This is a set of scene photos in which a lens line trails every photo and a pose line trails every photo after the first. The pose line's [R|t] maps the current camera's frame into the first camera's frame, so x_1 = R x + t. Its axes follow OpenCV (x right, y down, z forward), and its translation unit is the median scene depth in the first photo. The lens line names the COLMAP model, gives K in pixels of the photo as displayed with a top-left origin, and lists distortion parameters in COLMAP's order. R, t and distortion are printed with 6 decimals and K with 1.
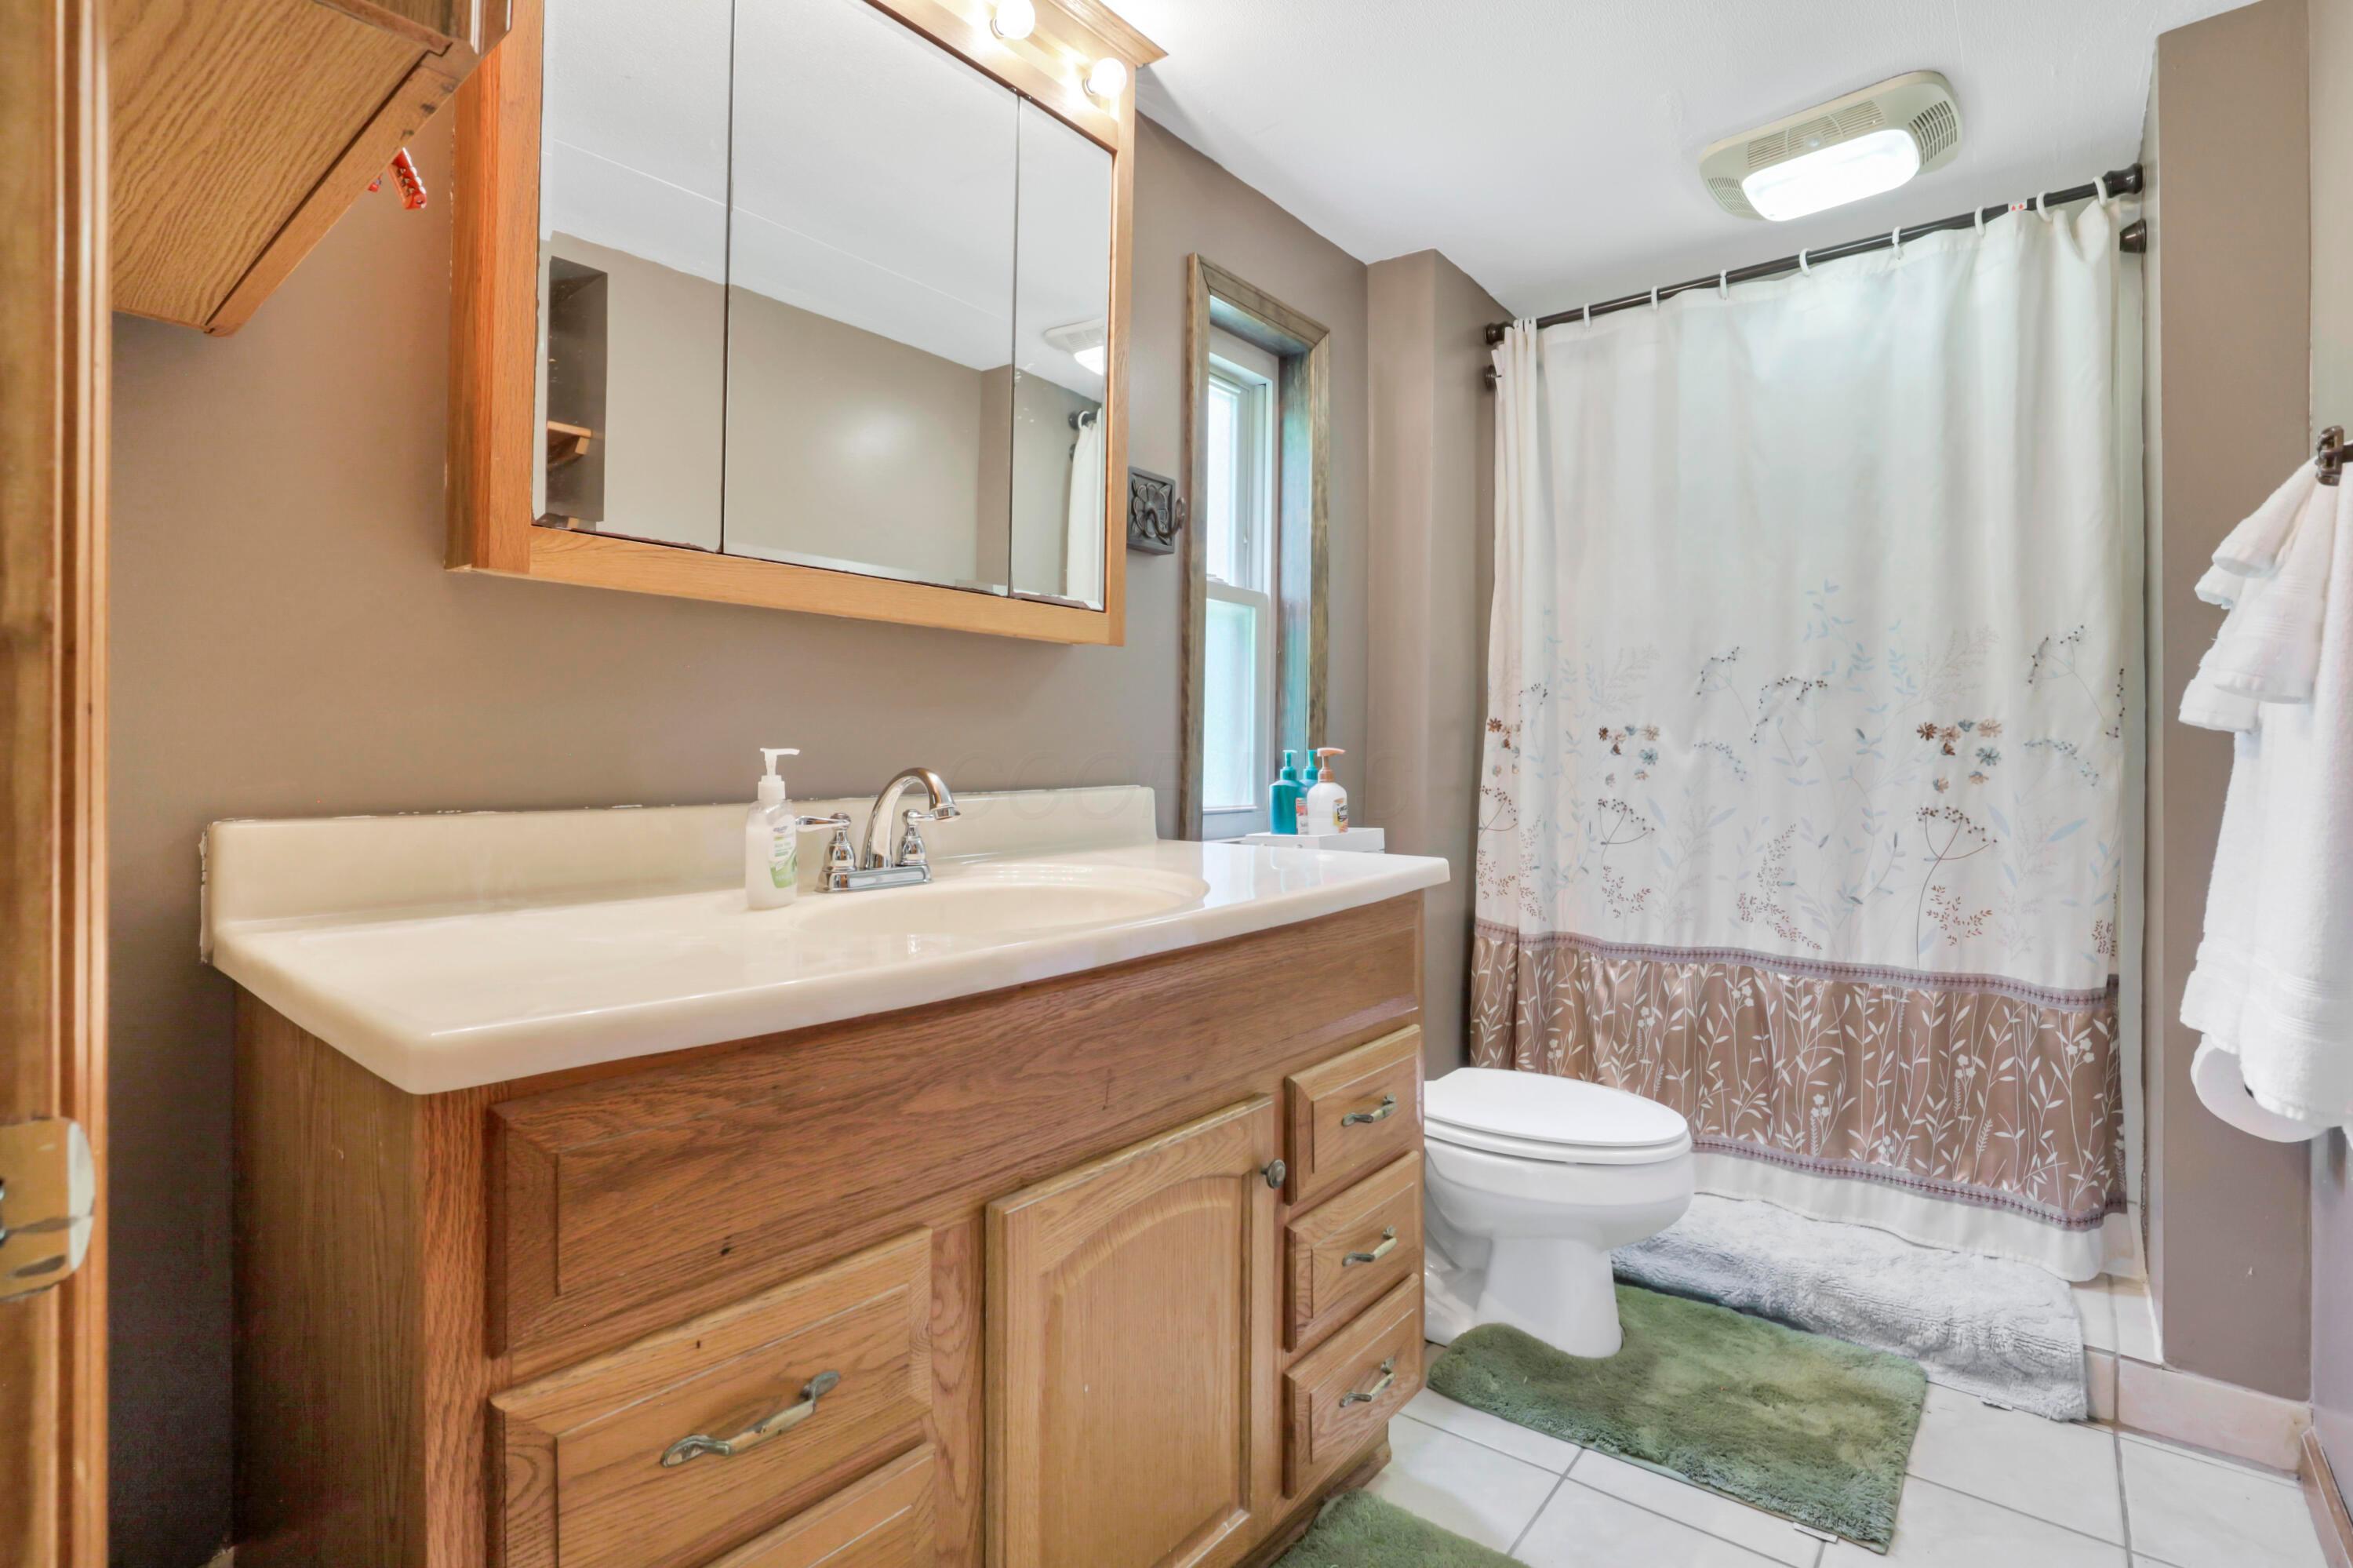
lens RADIAL K [[1104.8, 0, 1152.4], [0, 1104.8, 729.4], [0, 0, 1]] dist [-0.035586, 0.008059]
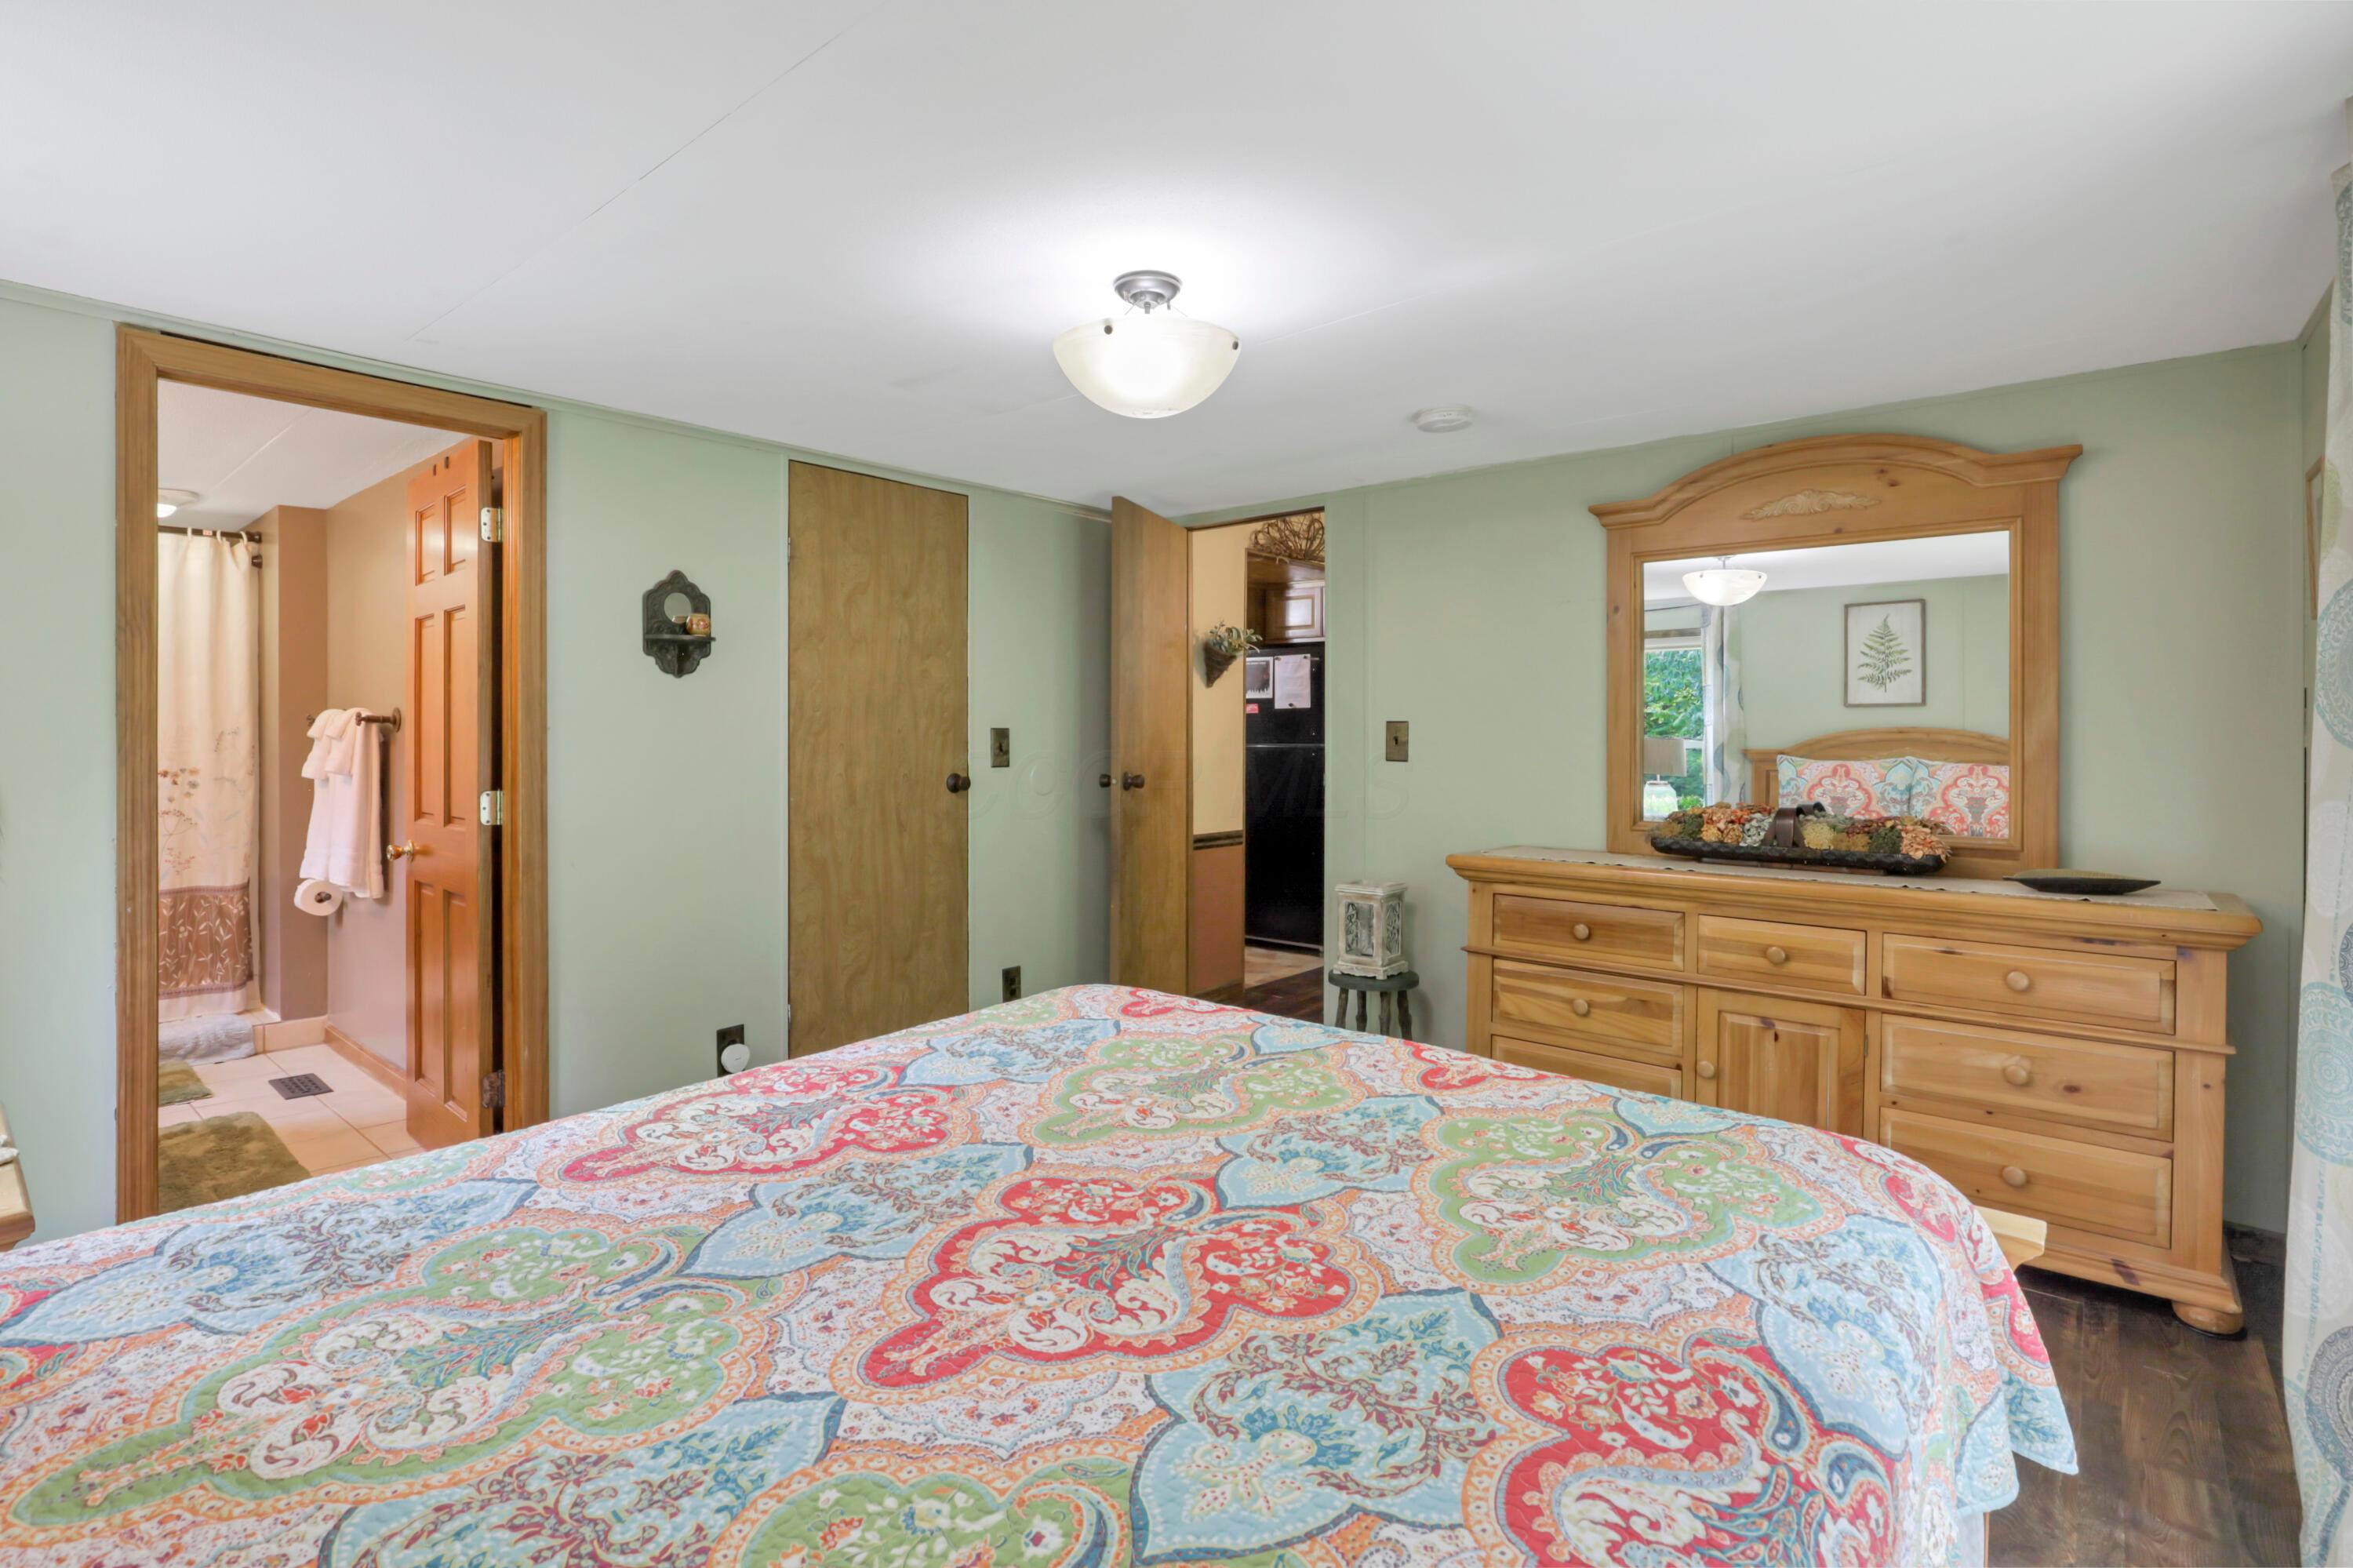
lens RADIAL K [[1088.0, 0, 1147.3], [0, 1088.0, 759.4], [0, 0, 1]] dist [-0.024769, -0.000377]
pose [[0.016951, -0.033525, 0.999294, -1.369458], [-0.019135, 0.999244, 0.033848, -0.139290], [-0.999673, -0.019695, 0.016297, -0.968319]]
